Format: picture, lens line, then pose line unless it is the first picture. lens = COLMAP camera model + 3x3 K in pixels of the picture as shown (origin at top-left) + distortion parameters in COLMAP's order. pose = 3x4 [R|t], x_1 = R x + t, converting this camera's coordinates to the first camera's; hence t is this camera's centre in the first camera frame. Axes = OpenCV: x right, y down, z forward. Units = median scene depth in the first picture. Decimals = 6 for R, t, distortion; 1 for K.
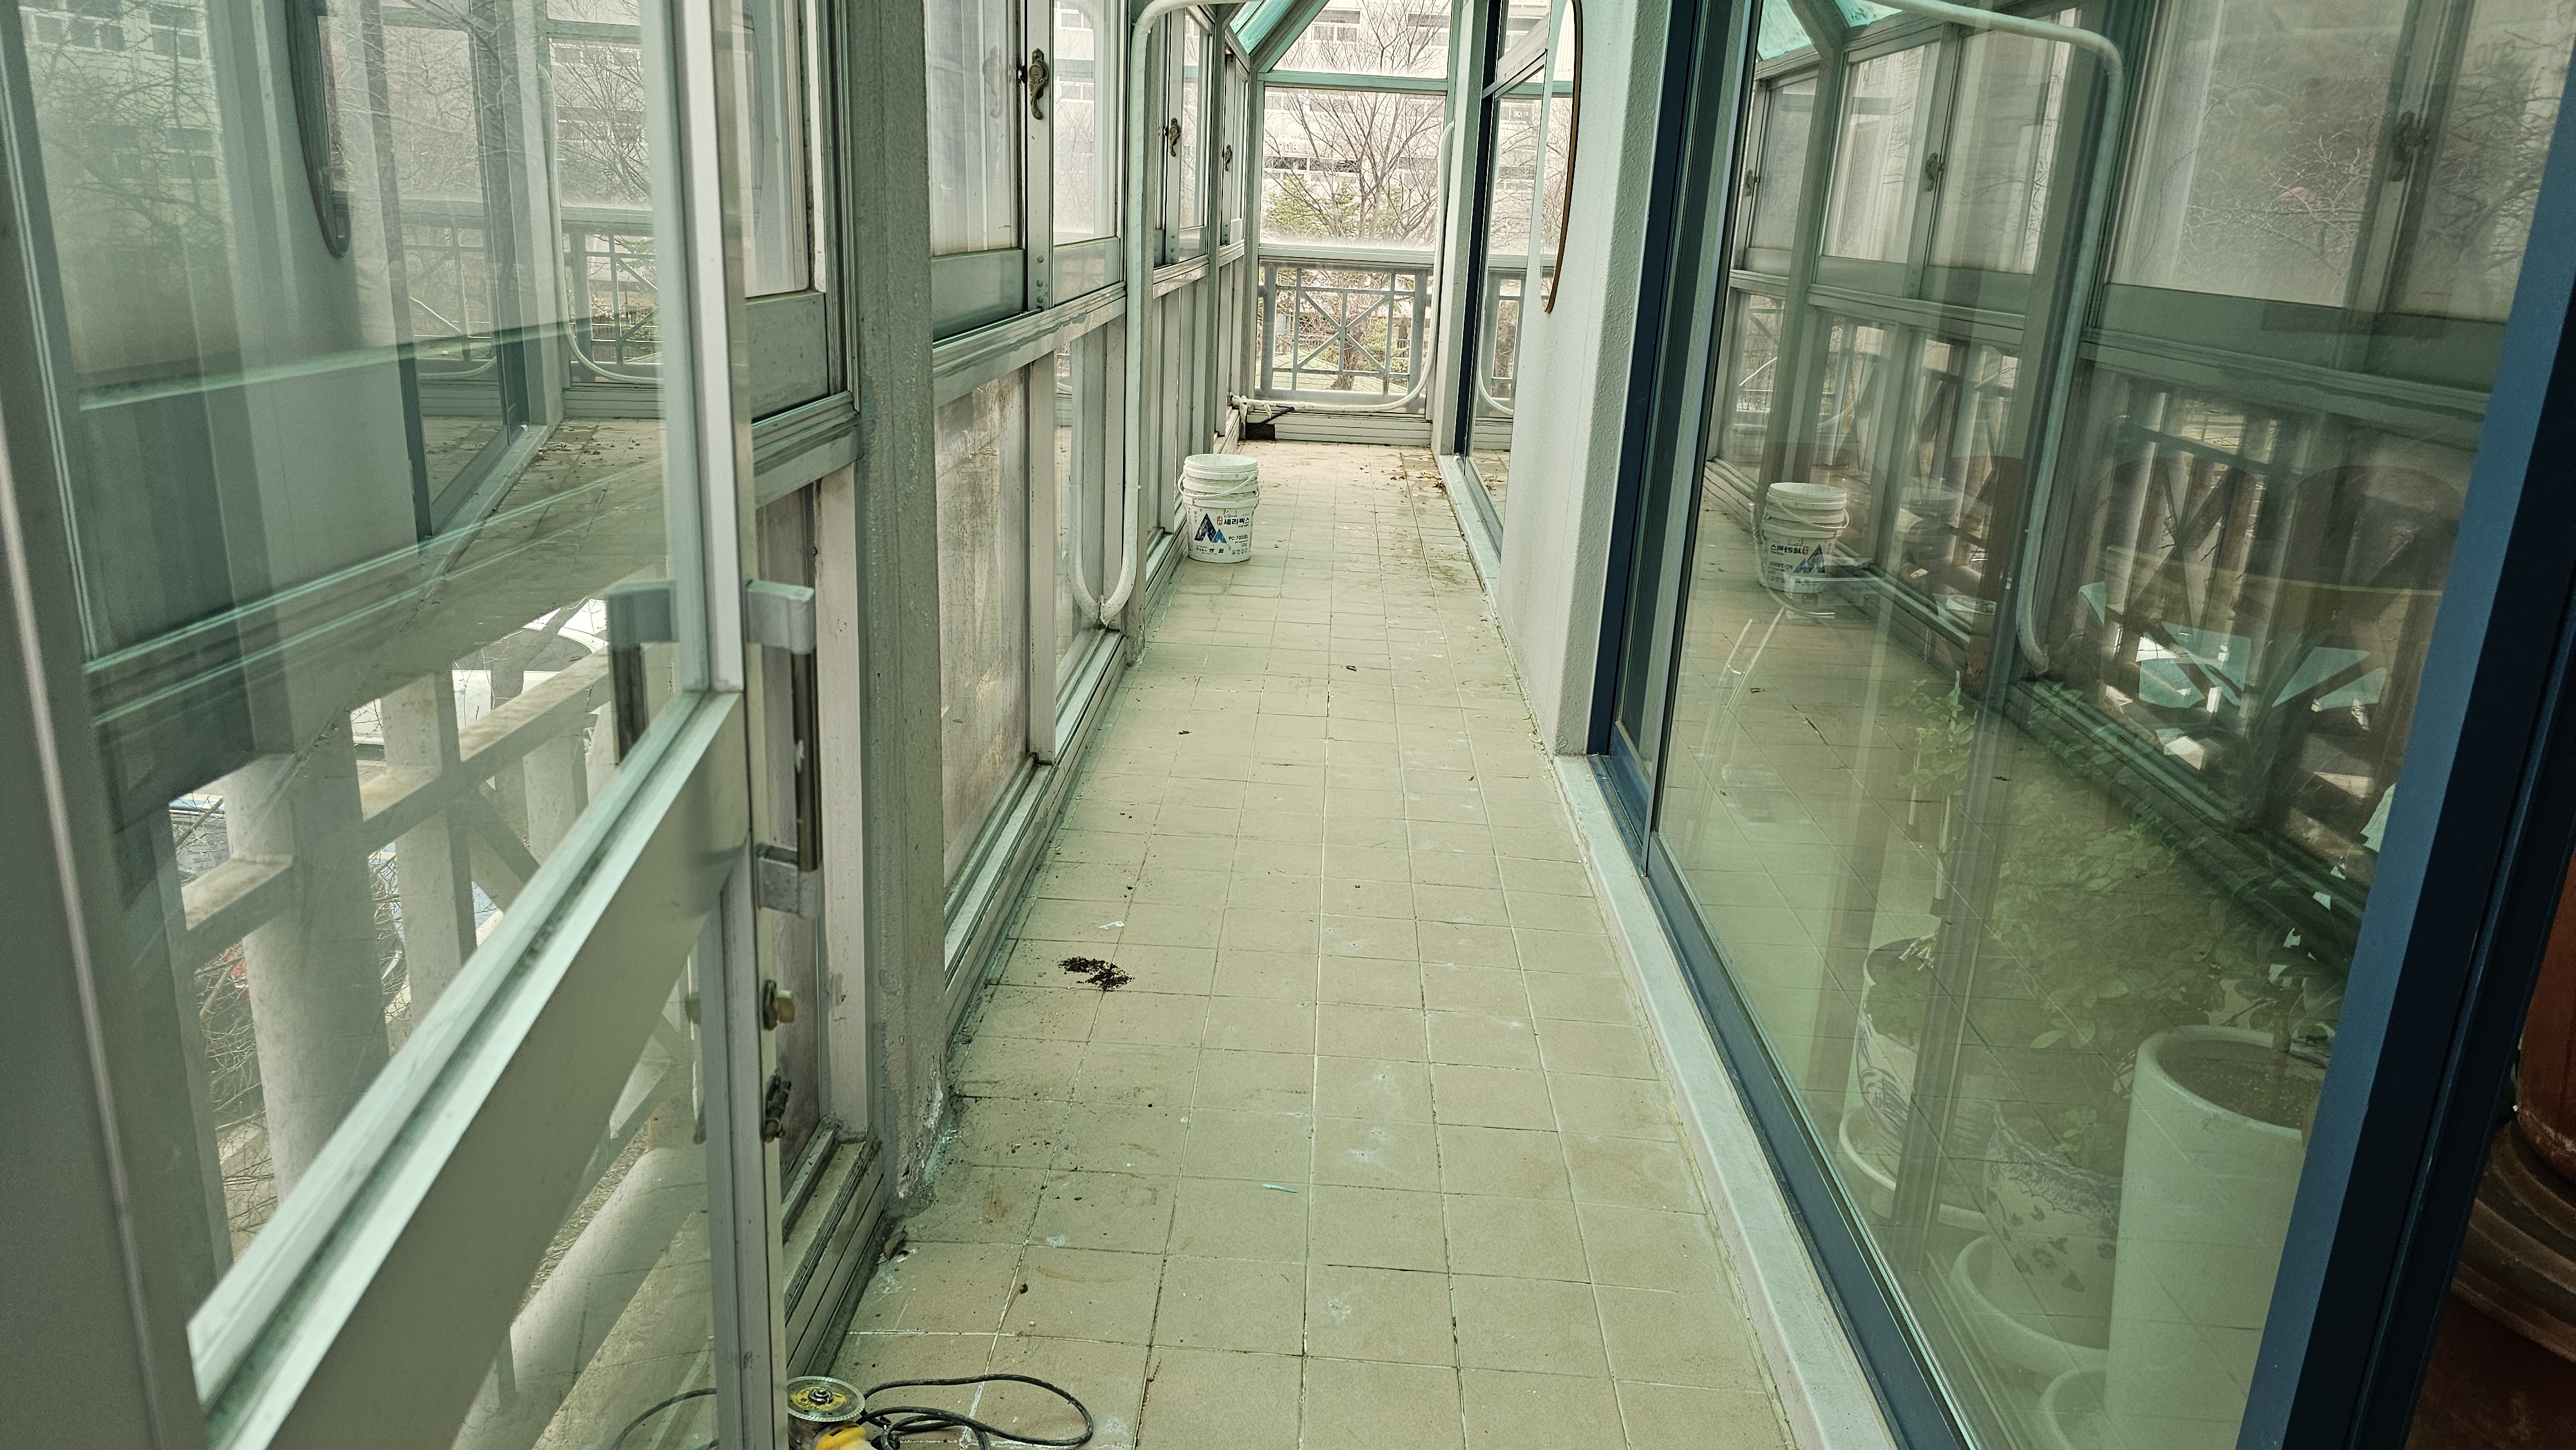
lens RADIAL K [[1716.7, 0, 1288.6], [0, 1716.7, 732.8], [0, 0, 1]] dist [0.056946, -0.047845]
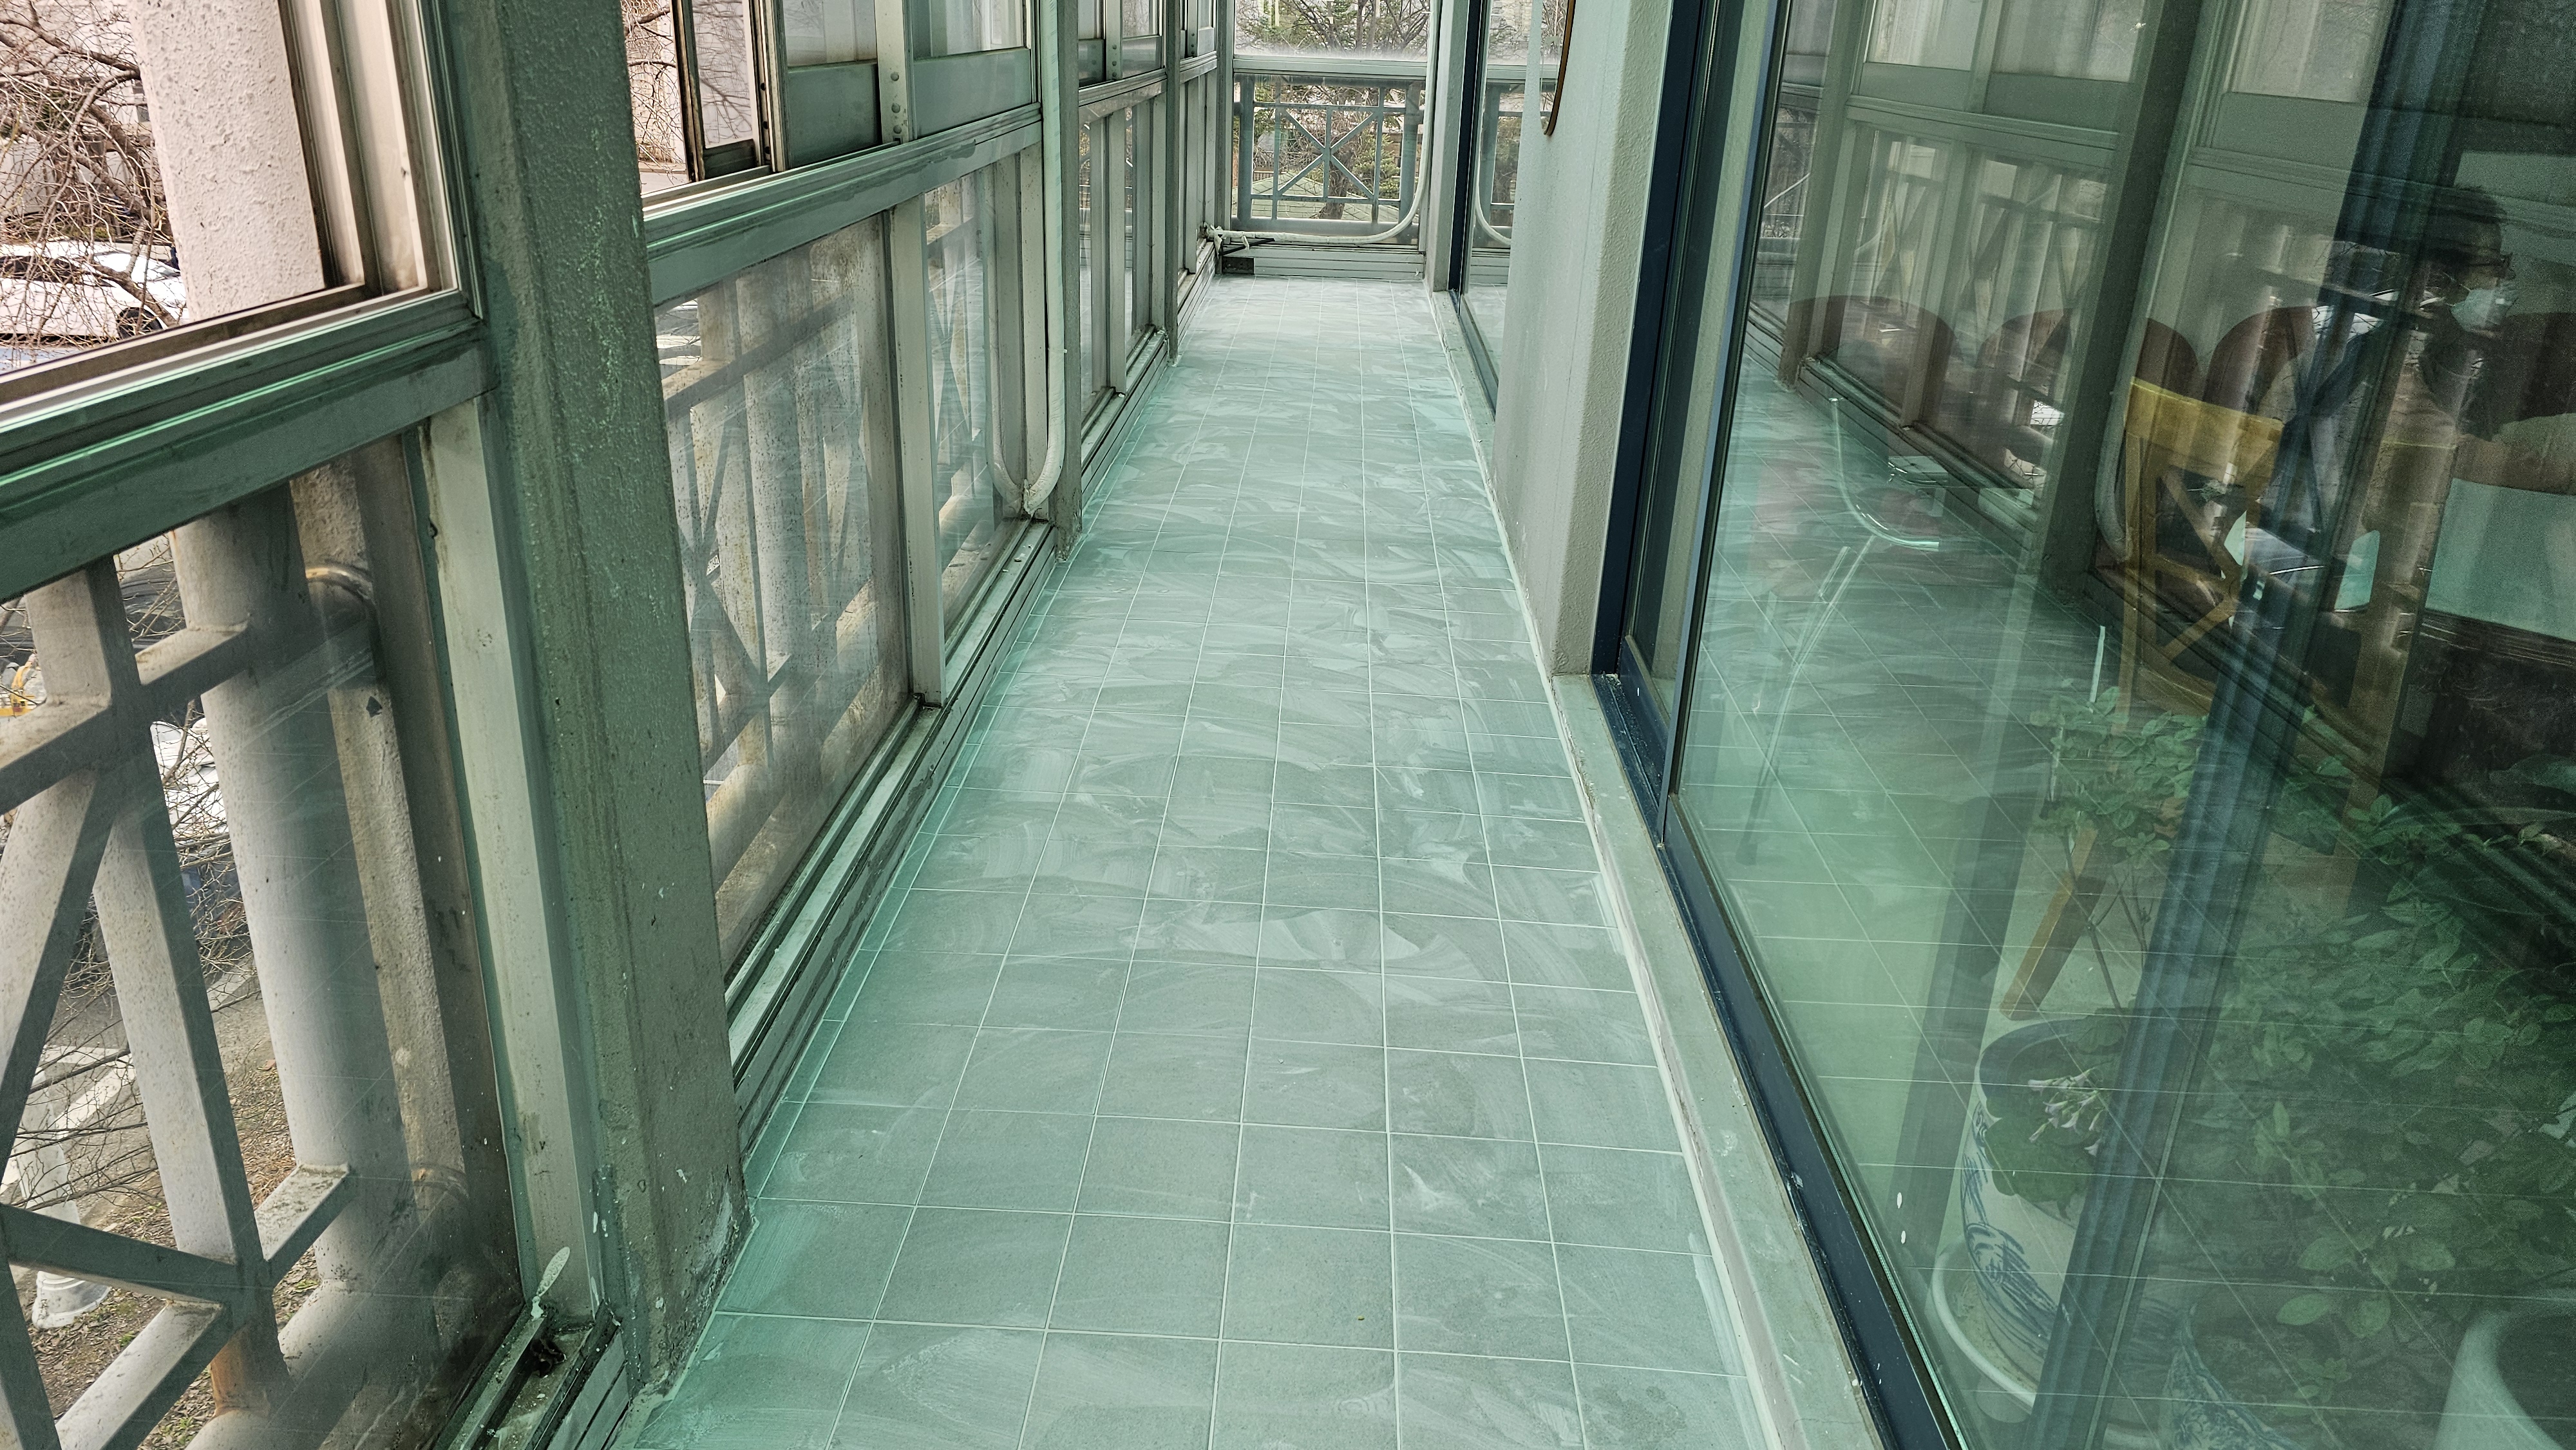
lens RADIAL K [[1716.7, 0, 1283.5], [0, 1716.7, 699.3], [0, 0, 1]] dist [0.056946, -0.047845]
pose [[0.999947, -0.008479, -0.005858, 0.028251], [0.008919, 0.996776, 0.079736, -0.044759], [0.005163, -0.079784, 0.996799, 0.161949]]
